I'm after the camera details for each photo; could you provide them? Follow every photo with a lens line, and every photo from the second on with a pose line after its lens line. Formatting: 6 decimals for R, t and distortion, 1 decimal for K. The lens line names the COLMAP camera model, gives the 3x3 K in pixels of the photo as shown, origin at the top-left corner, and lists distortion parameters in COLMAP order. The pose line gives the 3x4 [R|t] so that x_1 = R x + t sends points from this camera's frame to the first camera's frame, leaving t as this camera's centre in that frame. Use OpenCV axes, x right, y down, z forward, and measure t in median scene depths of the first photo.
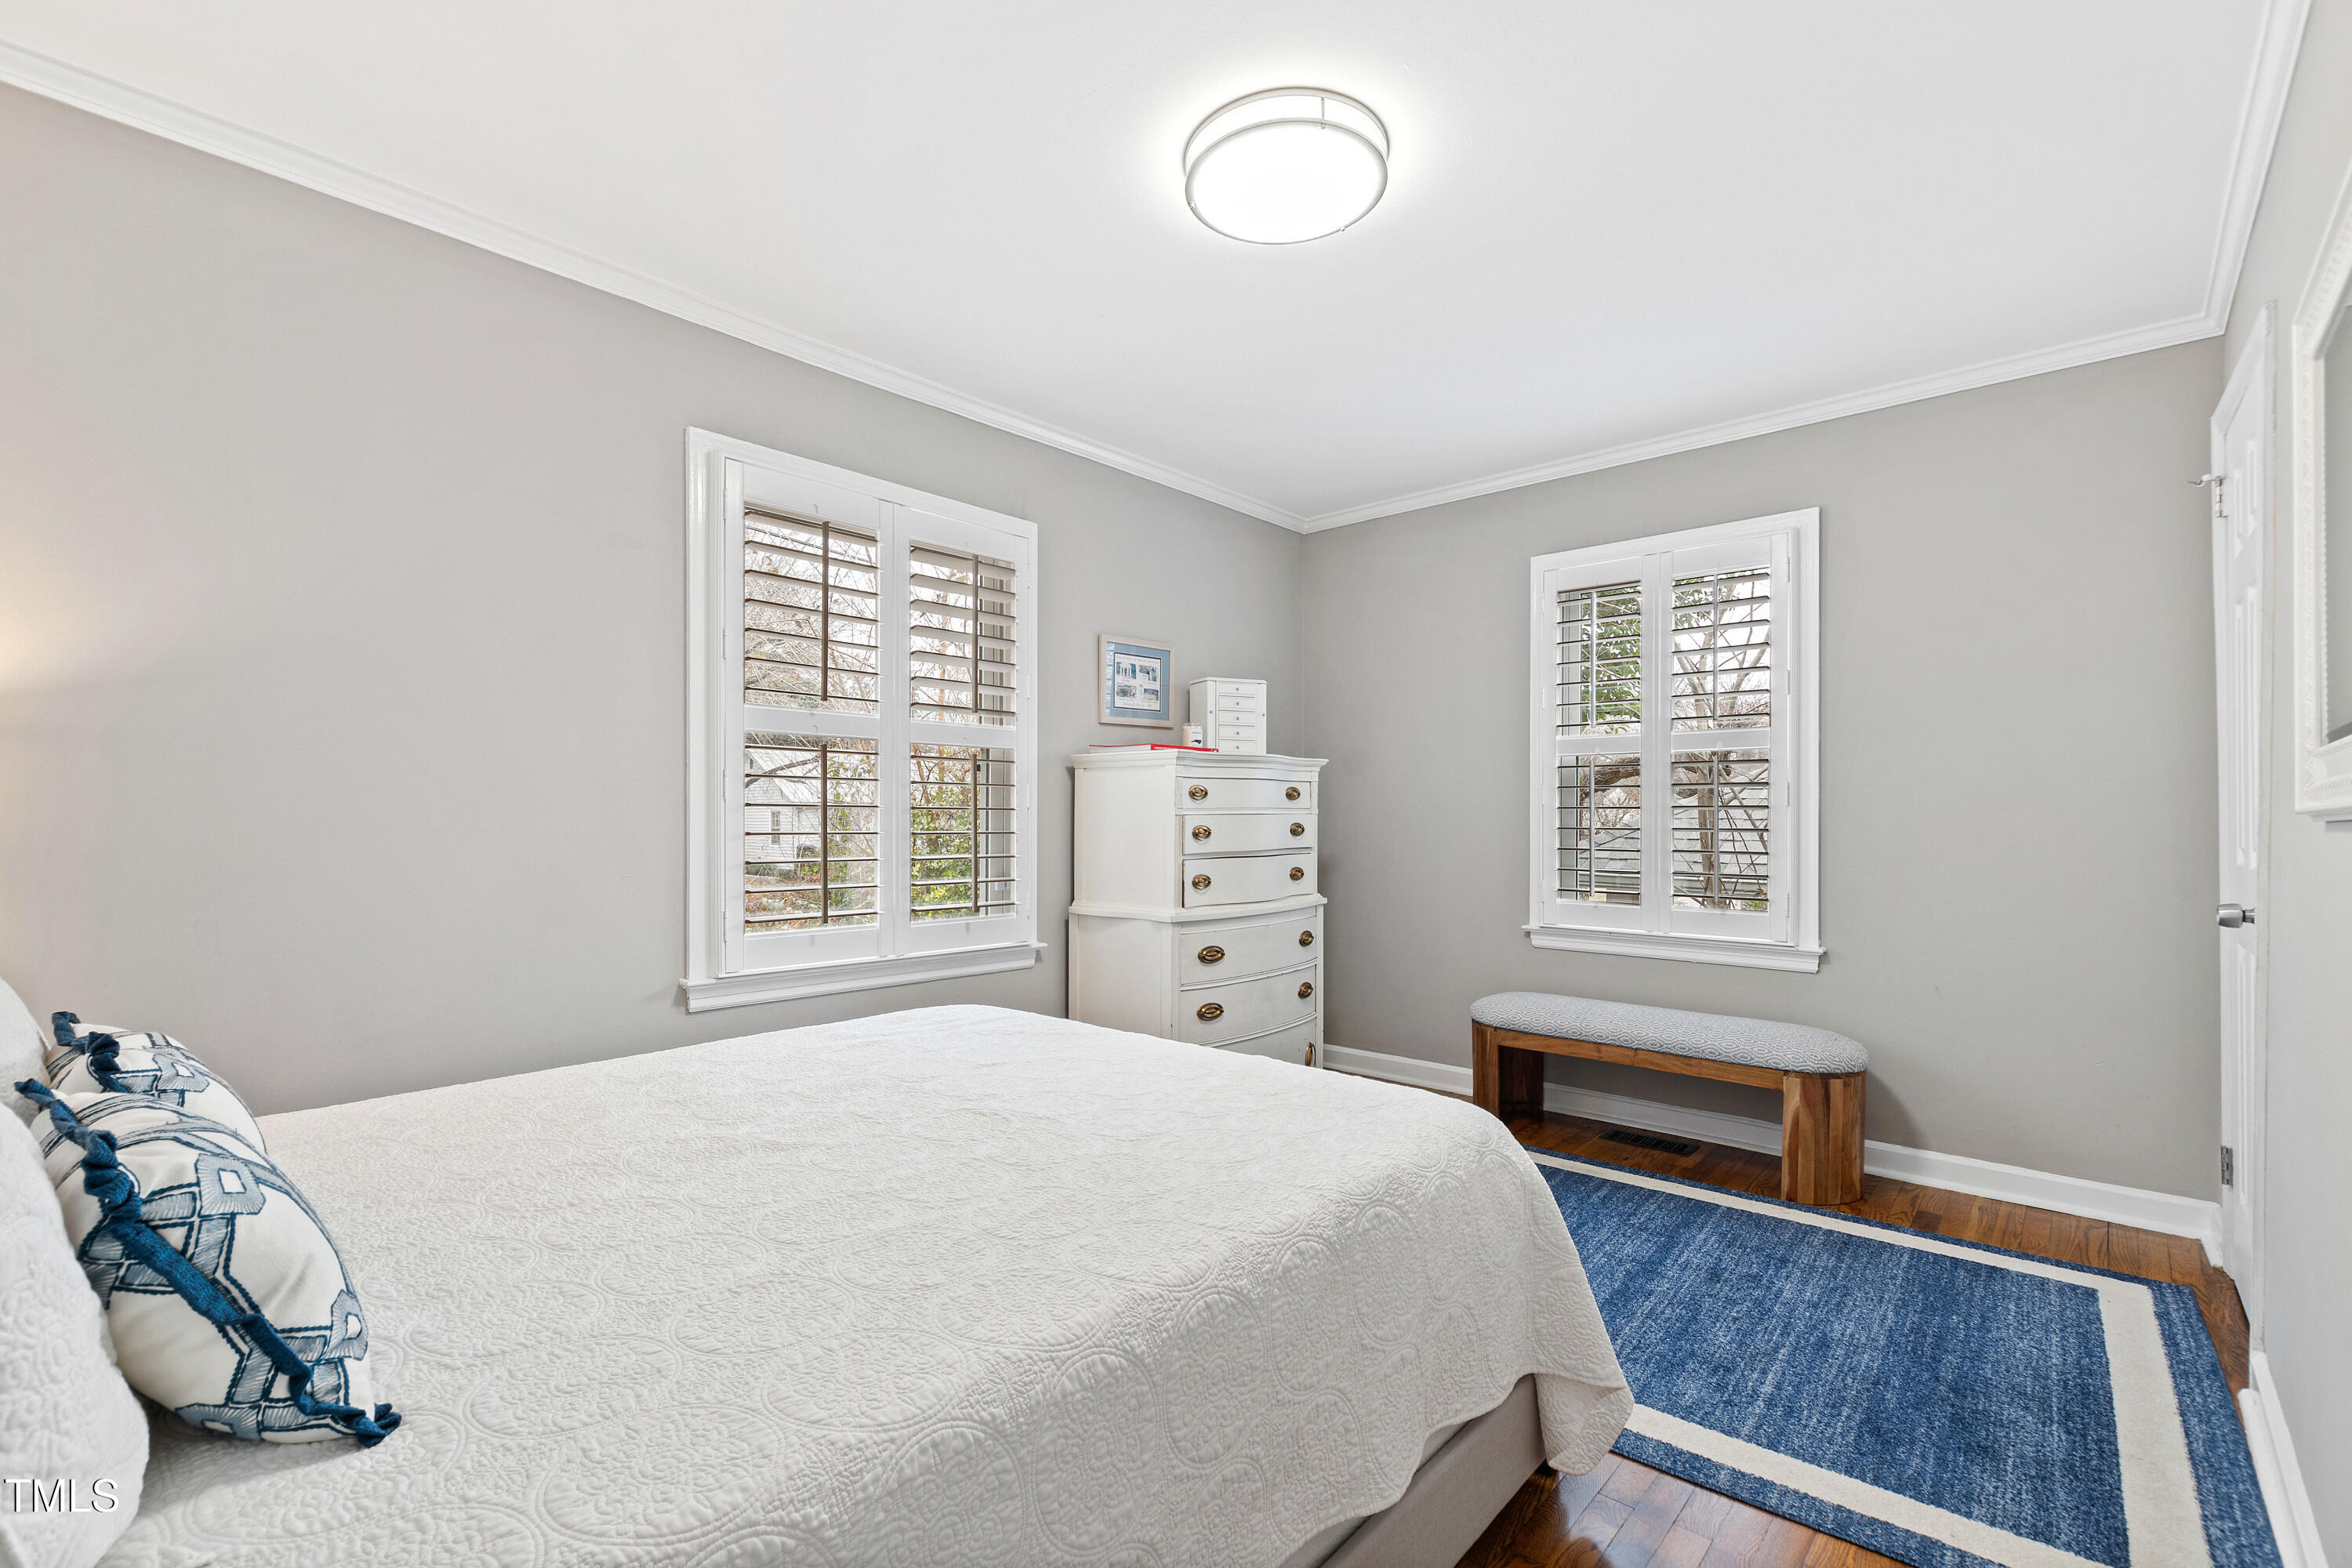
lens RADIAL K [[1033.1, 0, 1179.4], [0, 1033.1, 798.7], [0, 0, 1]] dist [0.009147, -0.003409]
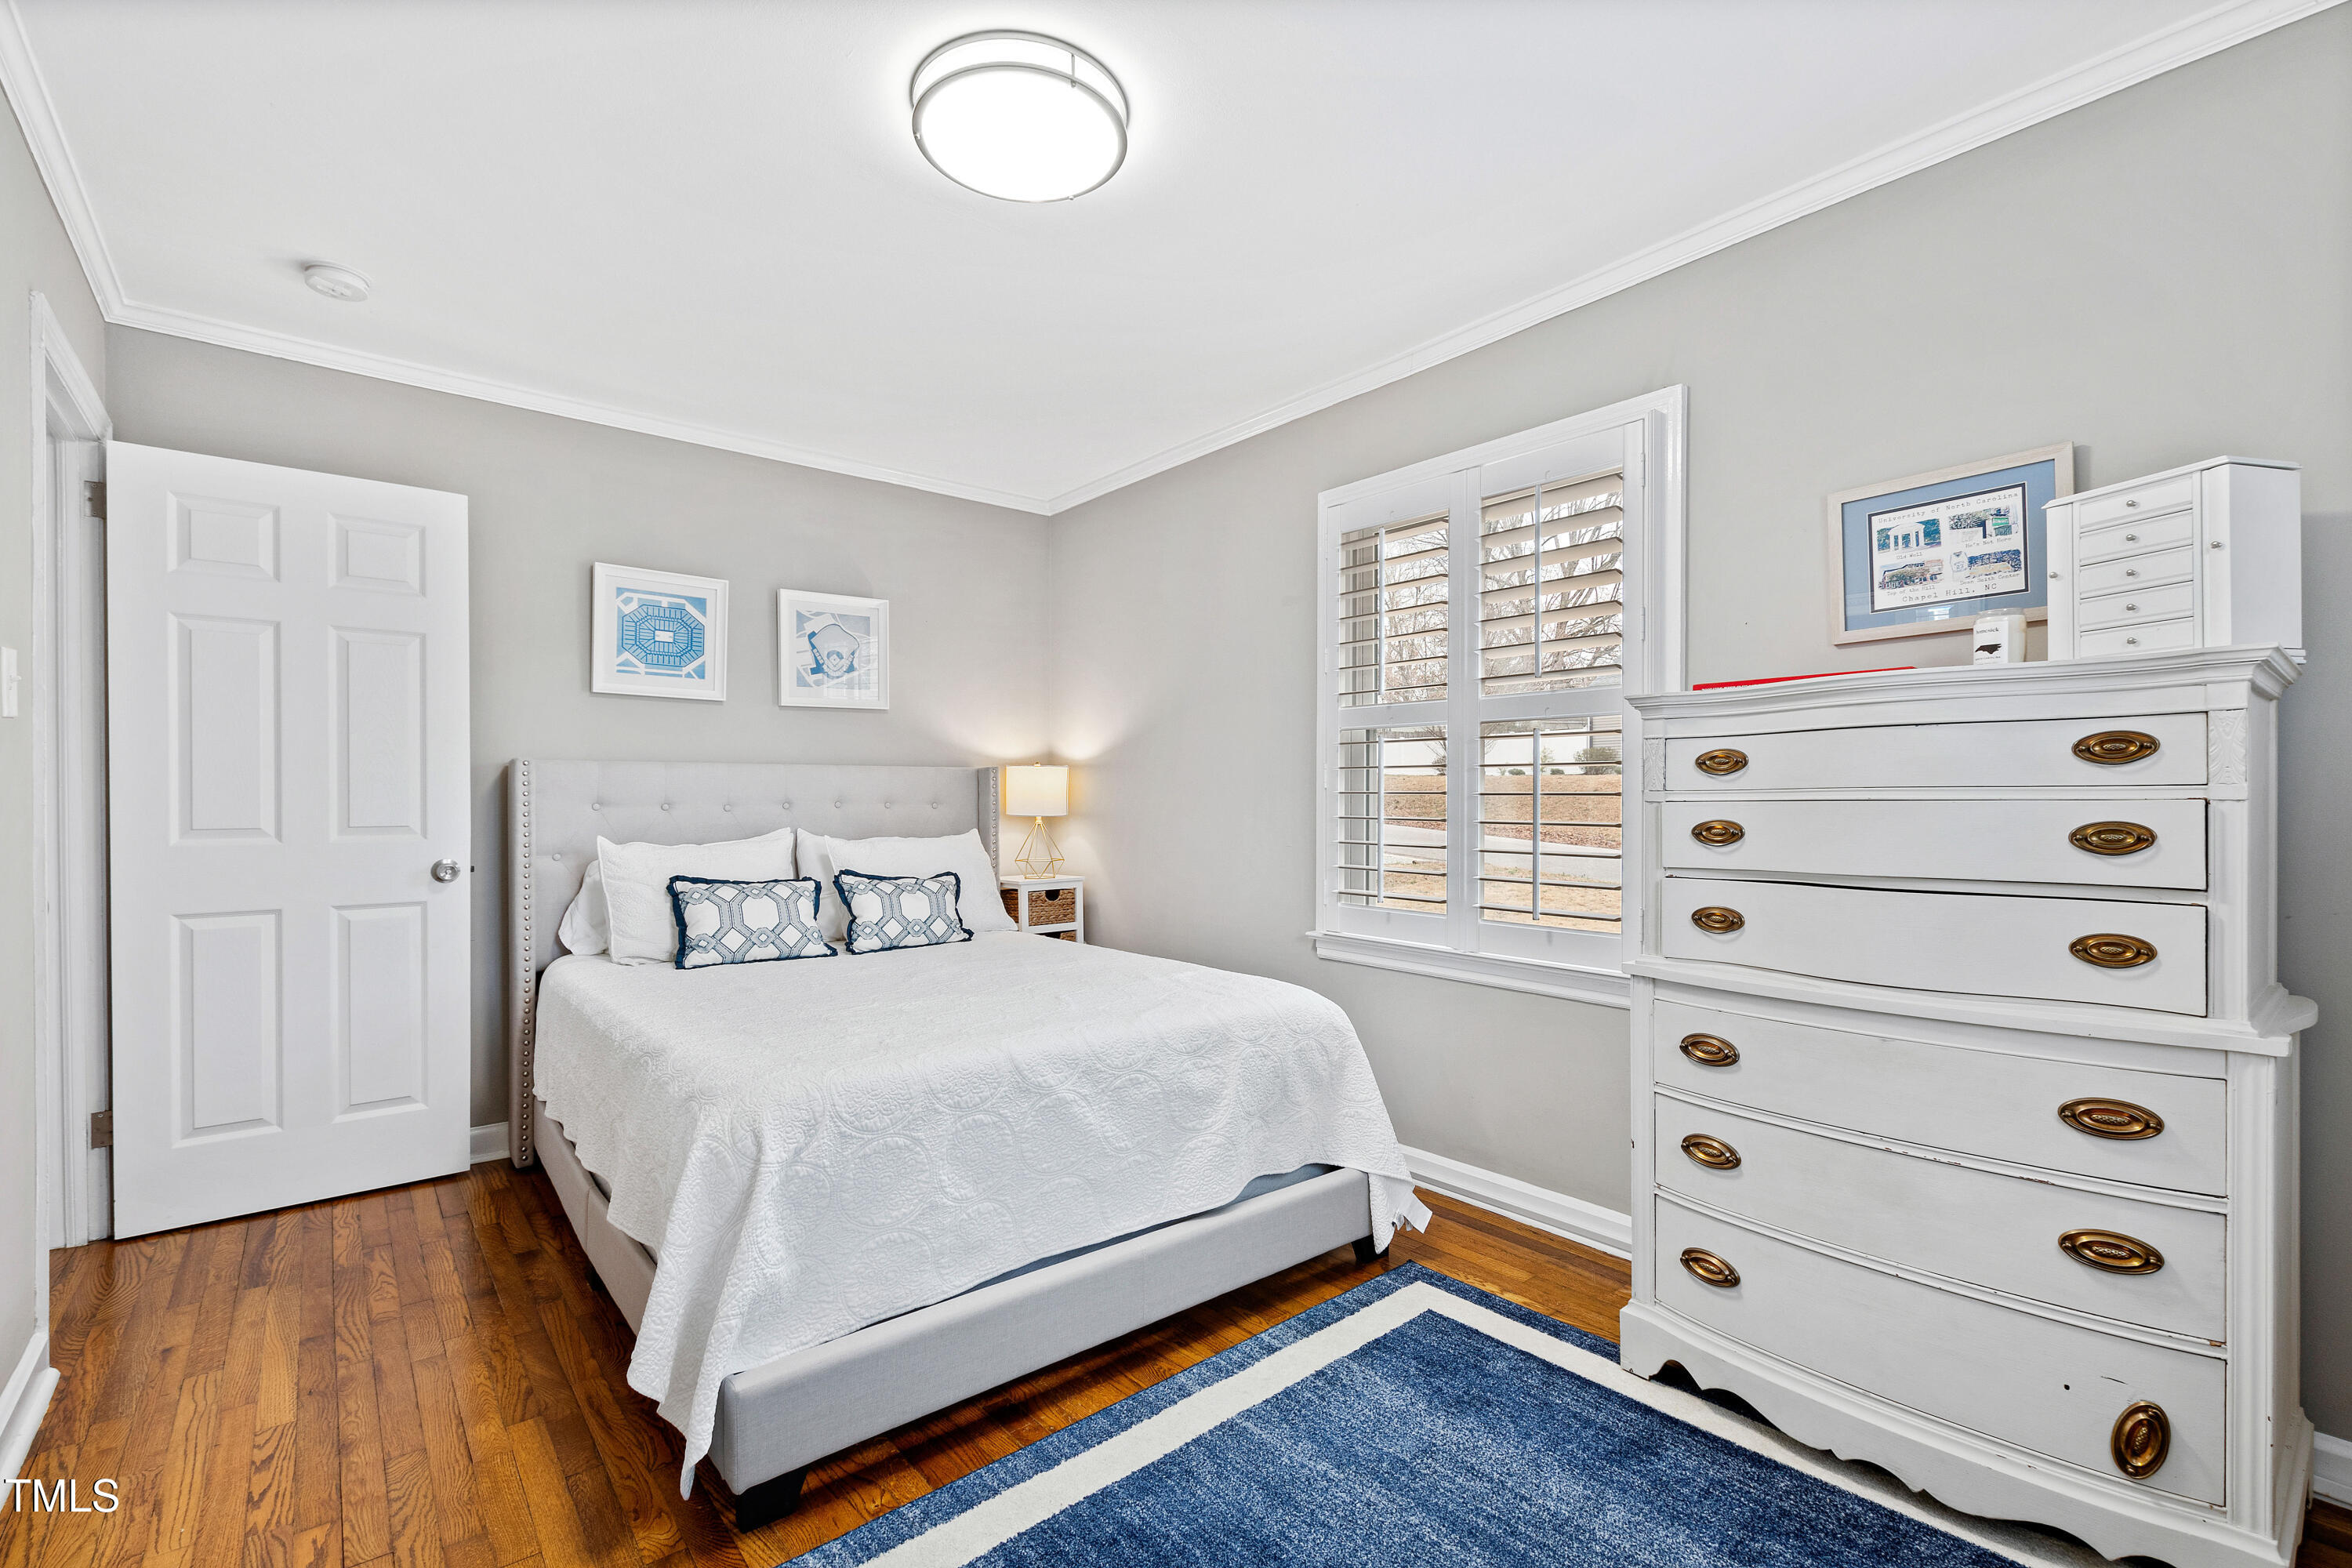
lens RADIAL K [[1033.1, 0, 1178.6], [0, 1033.1, 796.7], [0, 0, 1]] dist [0.009147, -0.003409]
pose [[-0.130459, -0.003588, -0.991447, 0.552282], [0.012011, 0.999914, -0.005199, 0.011716], [0.991381, -0.012586, -0.130405, 0.697856]]
